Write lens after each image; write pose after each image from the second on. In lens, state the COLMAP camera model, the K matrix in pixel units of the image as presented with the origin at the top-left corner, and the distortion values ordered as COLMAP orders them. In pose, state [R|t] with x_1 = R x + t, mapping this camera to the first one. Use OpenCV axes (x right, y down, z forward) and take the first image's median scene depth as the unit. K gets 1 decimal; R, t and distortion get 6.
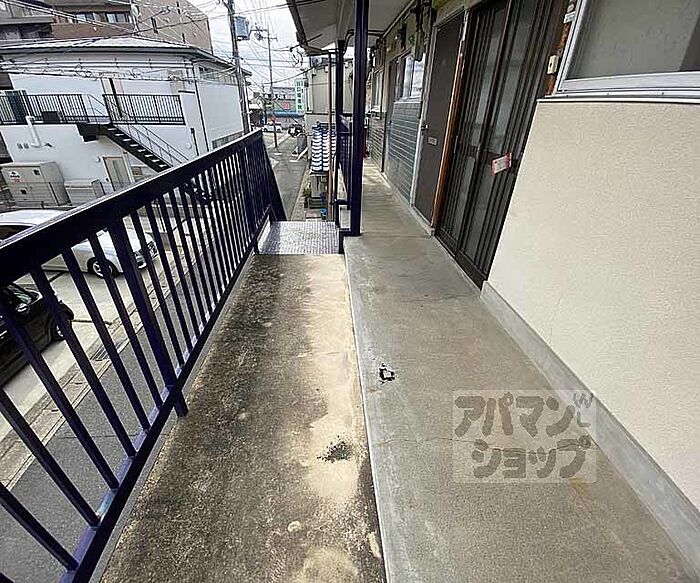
lens RADIAL K [[315.6, 0, 351.7], [0, 315.6, 292.3], [0, 0, 1]] dist [-0.001114, -0.008713]
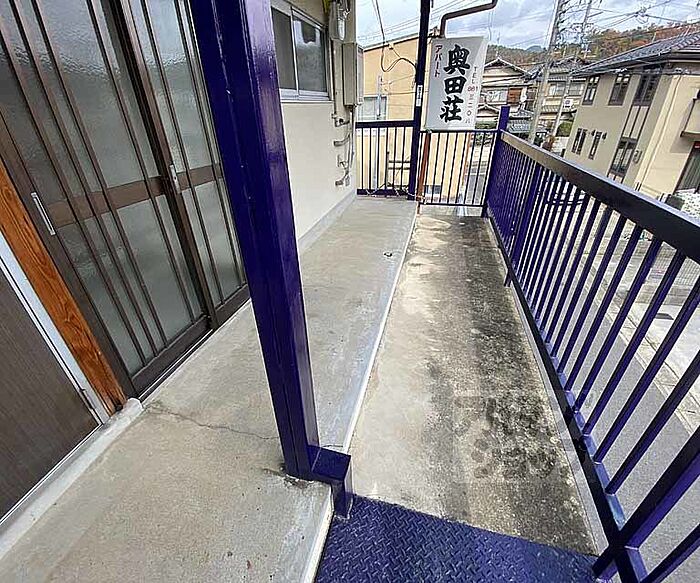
lens RADIAL K [[315.6, 0, 348.6], [0, 315.6, 290.2], [0, 0, 1]] dist [-0.001114, -0.008713]
pose [[-0.945278, -0.166981, 0.280299, -0.155438], [0.163300, 0.501617, 0.849537, -0.869355], [-0.282459, 0.848822, -0.446899, 1.482661]]
